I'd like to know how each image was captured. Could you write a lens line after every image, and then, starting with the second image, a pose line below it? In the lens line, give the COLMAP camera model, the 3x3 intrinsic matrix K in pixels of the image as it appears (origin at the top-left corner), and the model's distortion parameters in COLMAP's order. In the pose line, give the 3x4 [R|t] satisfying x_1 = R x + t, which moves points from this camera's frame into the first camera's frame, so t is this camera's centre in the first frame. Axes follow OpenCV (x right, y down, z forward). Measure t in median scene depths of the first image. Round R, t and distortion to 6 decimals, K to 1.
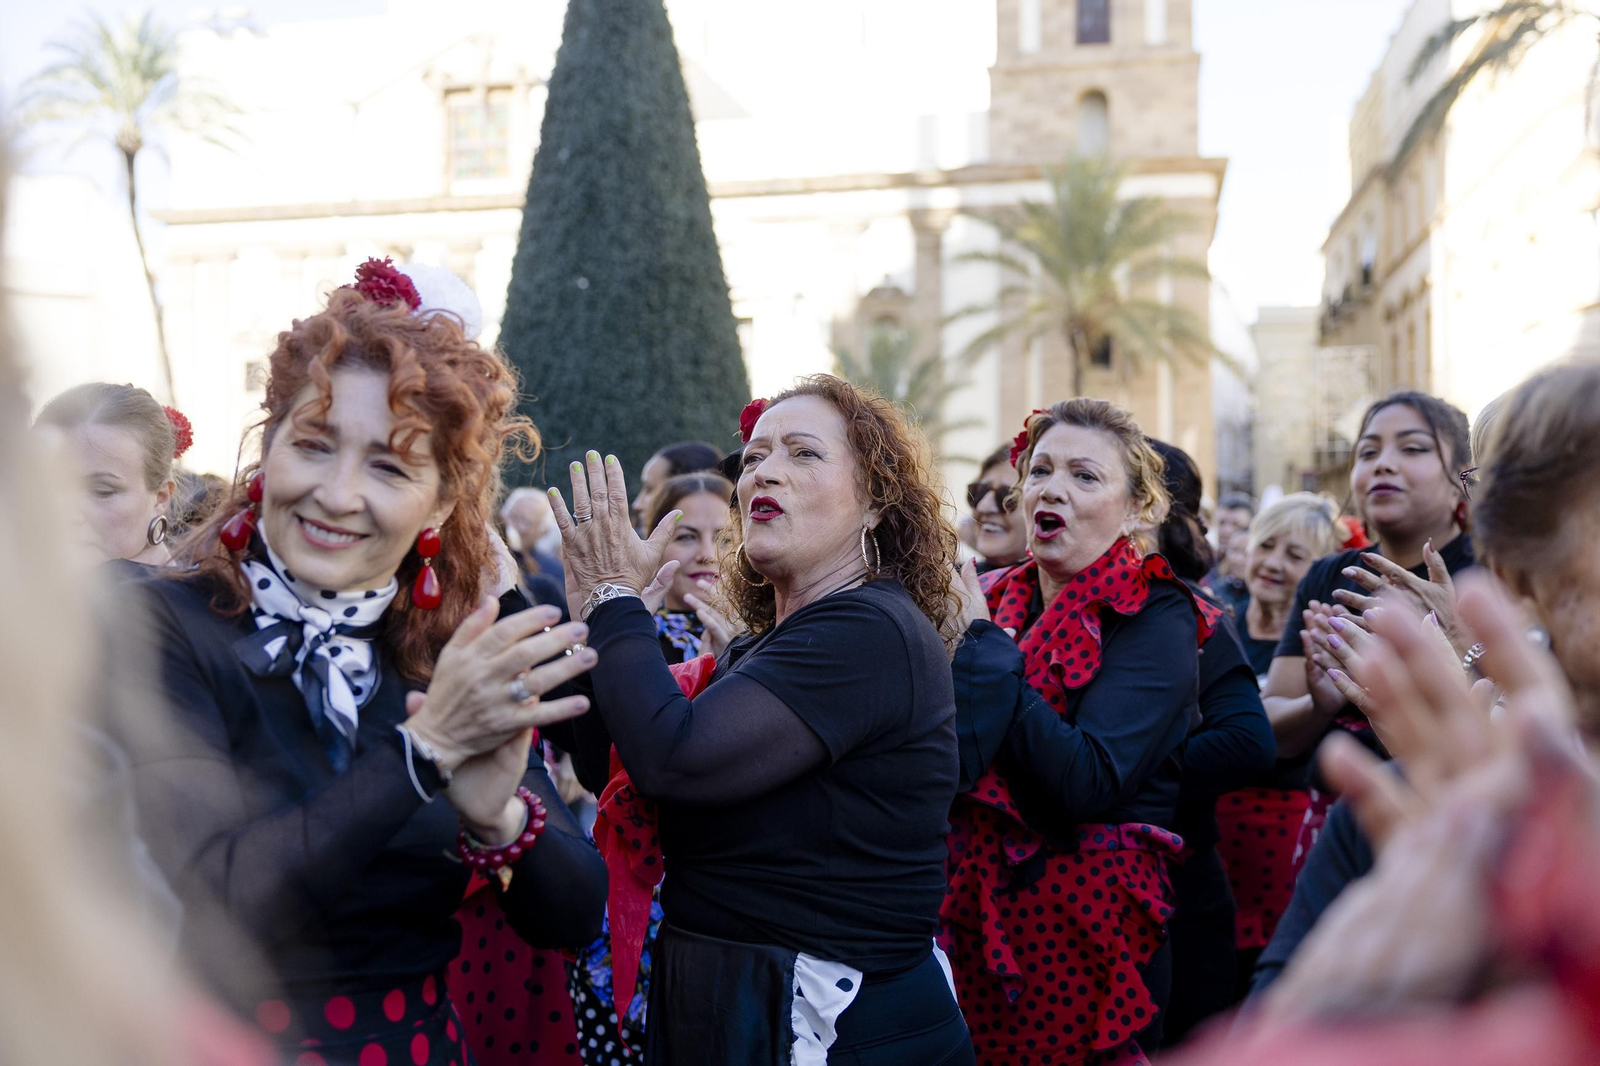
lens RADIAL K [[1599.9, 0, 804.4], [0, 1599.9, 531.2], [0, 0, 1]] dist [-0.045123, 0.000000]
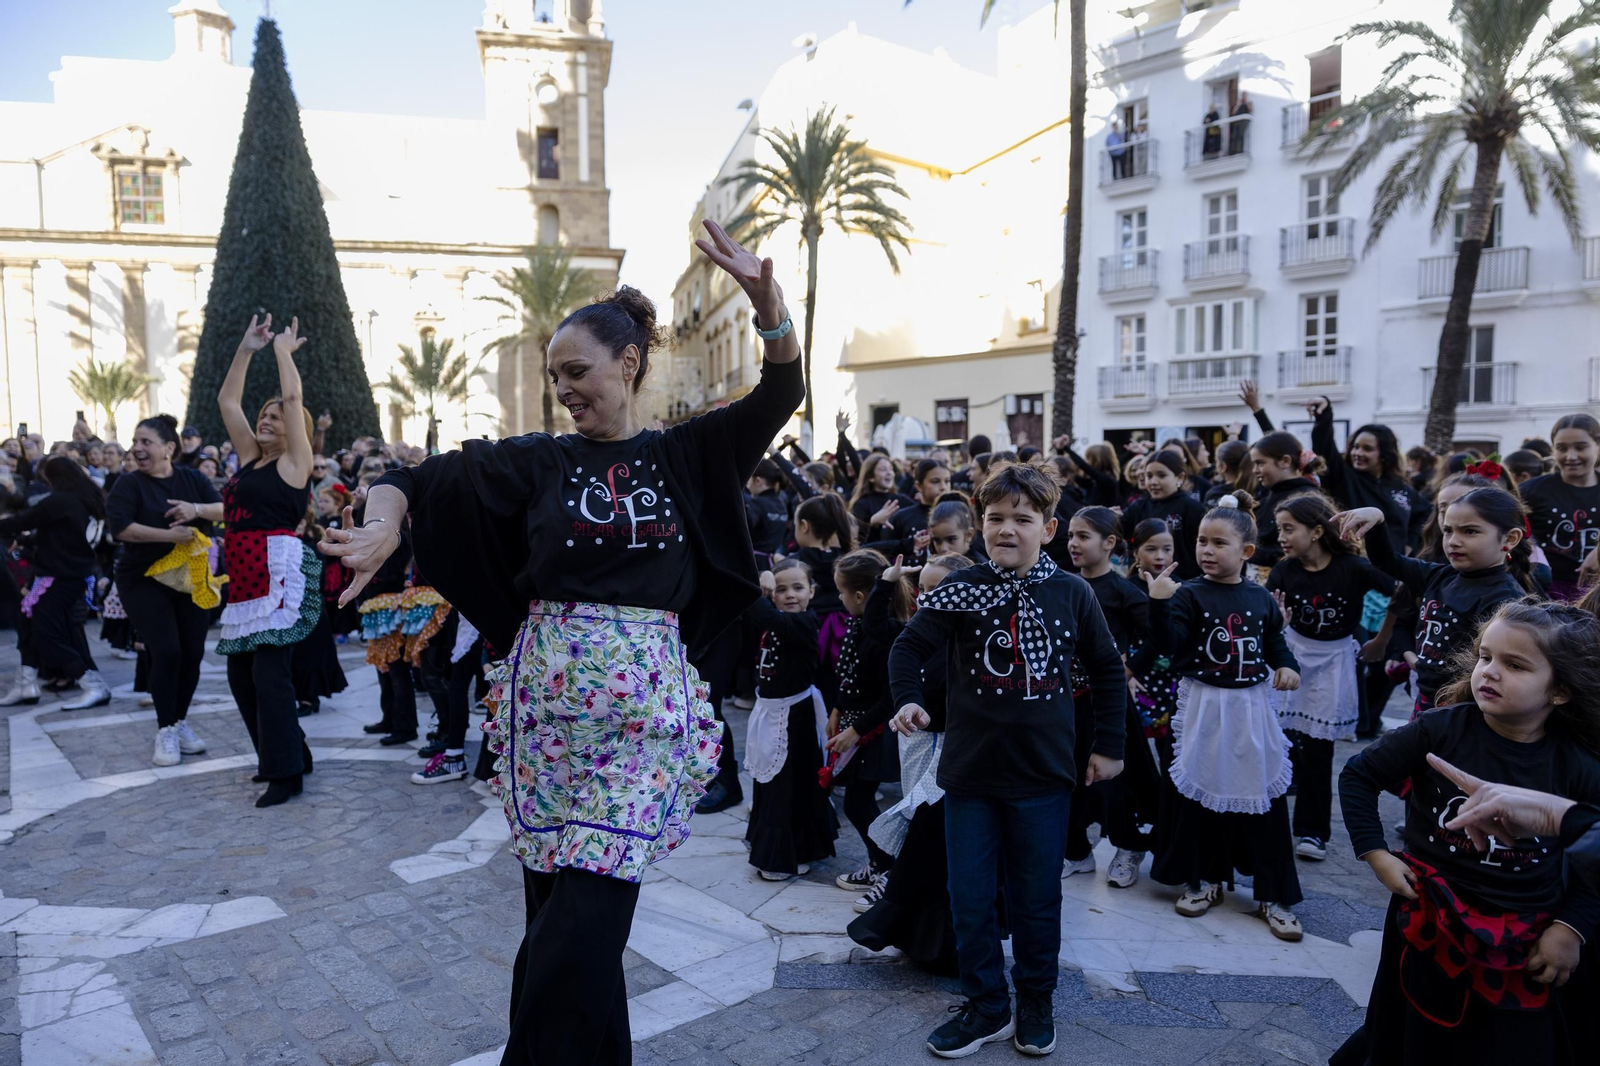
lens RADIAL K [[1120.4, 0, 787.7], [0, 1120.4, 518.4], [0, 0, 1]] dist [0.012274, -0.000389]
pose [[0.910733, -0.032093, 0.411747, -0.103674], [0.006079, 0.997910, 0.064336, -0.006132], [-0.412951, -0.056090, 0.909024, -0.268908]]
